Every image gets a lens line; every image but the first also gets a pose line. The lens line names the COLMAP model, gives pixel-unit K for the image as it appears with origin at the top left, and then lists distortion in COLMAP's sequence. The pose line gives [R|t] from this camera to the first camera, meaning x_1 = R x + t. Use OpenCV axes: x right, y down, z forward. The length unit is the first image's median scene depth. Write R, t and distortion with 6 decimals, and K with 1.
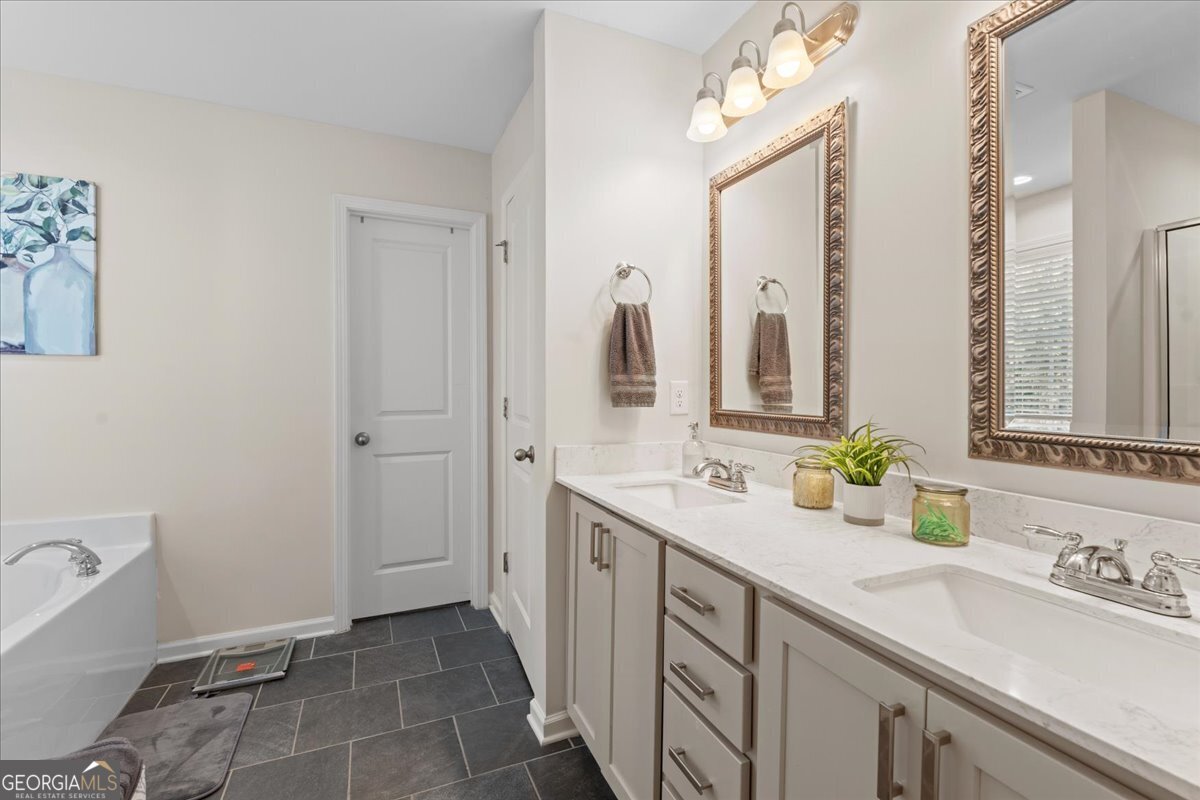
lens RADIAL K [[535.6, 0, 597.6], [0, 535.6, 391.0], [0, 0, 1]] dist [-0.007394, 0.000347]
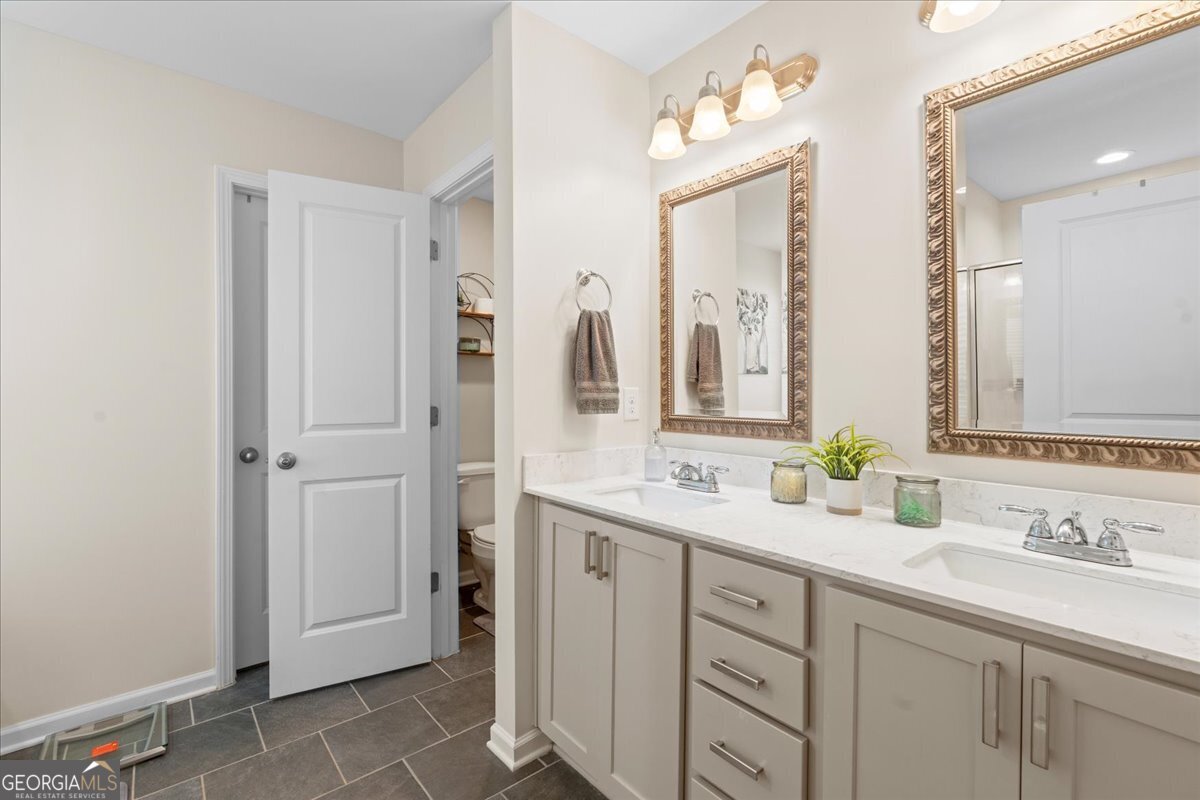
lens RADIAL K [[535.6, 0, 596.1], [0, 535.6, 389.9], [0, 0, 1]] dist [-0.007394, 0.000347]
pose [[0.958215, -0.001746, 0.286044, -0.221697], [0.004880, 0.999936, -0.010243, -0.004229], [-0.286008, 0.011211, 0.958162, 0.037291]]
